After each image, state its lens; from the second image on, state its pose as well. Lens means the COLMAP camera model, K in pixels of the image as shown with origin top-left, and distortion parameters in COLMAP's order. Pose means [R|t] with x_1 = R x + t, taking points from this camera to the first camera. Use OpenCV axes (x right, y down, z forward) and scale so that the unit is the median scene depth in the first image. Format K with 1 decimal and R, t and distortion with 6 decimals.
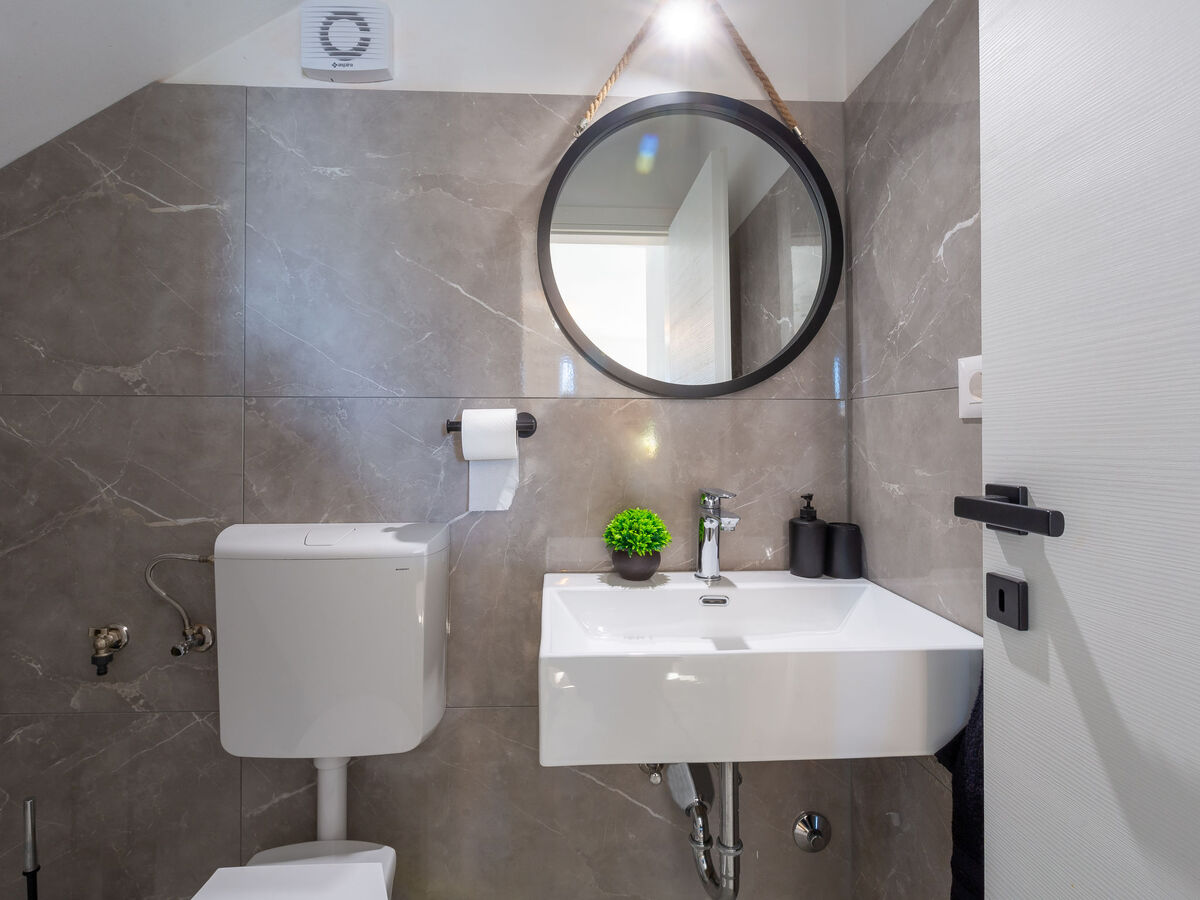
lens RADIAL K [[615.1, 0, 587.0], [0, 615.1, 431.0], [0, 0, 1]] dist [0.002443, 0.000451]
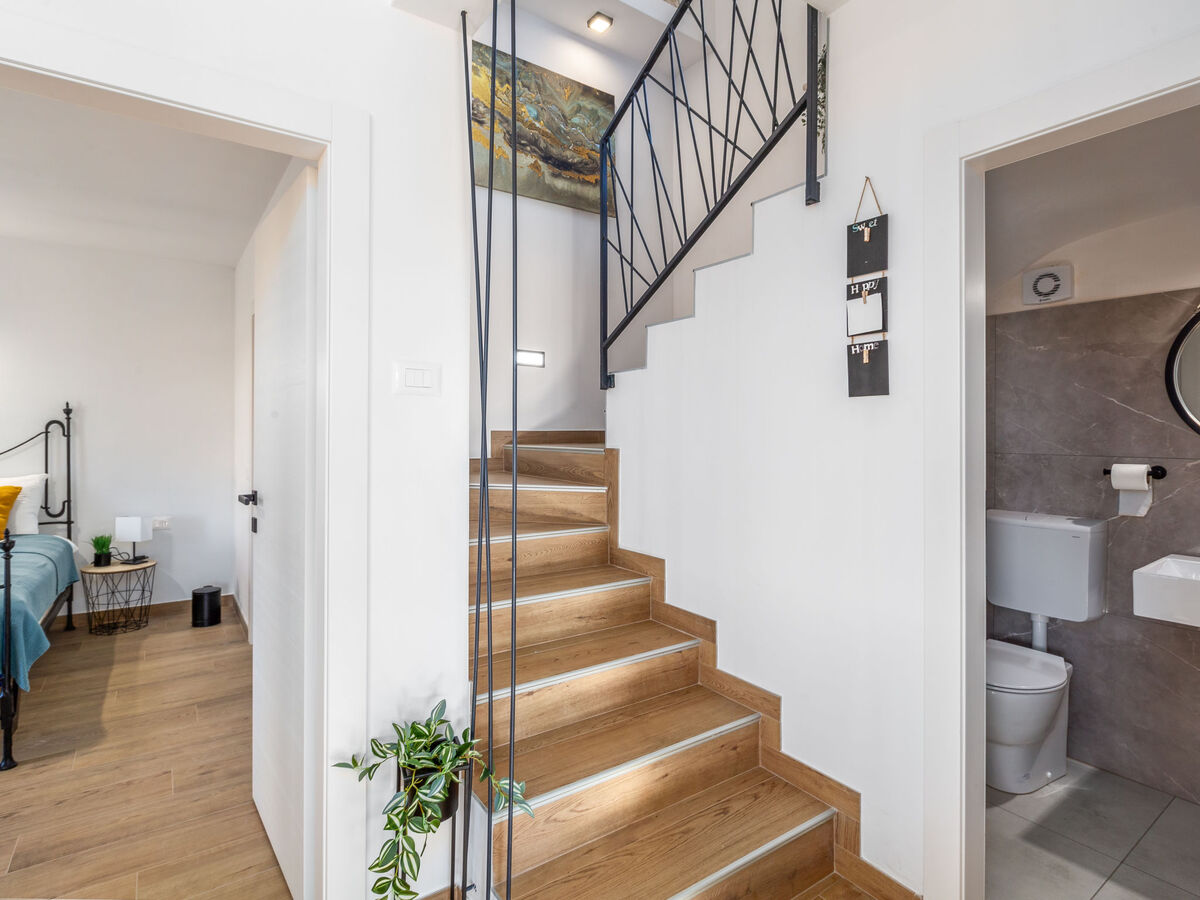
lens RADIAL K [[615.1, 0, 587.0], [0, 615.1, 431.0], [0, 0, 1]] dist [0.002443, 0.000451]
pose [[0.511936, -0.003170, -0.859018, 0.624510], [-0.001570, 0.999988, -0.004626, -0.125373], [0.859022, 0.003717, 0.511925, -1.456366]]
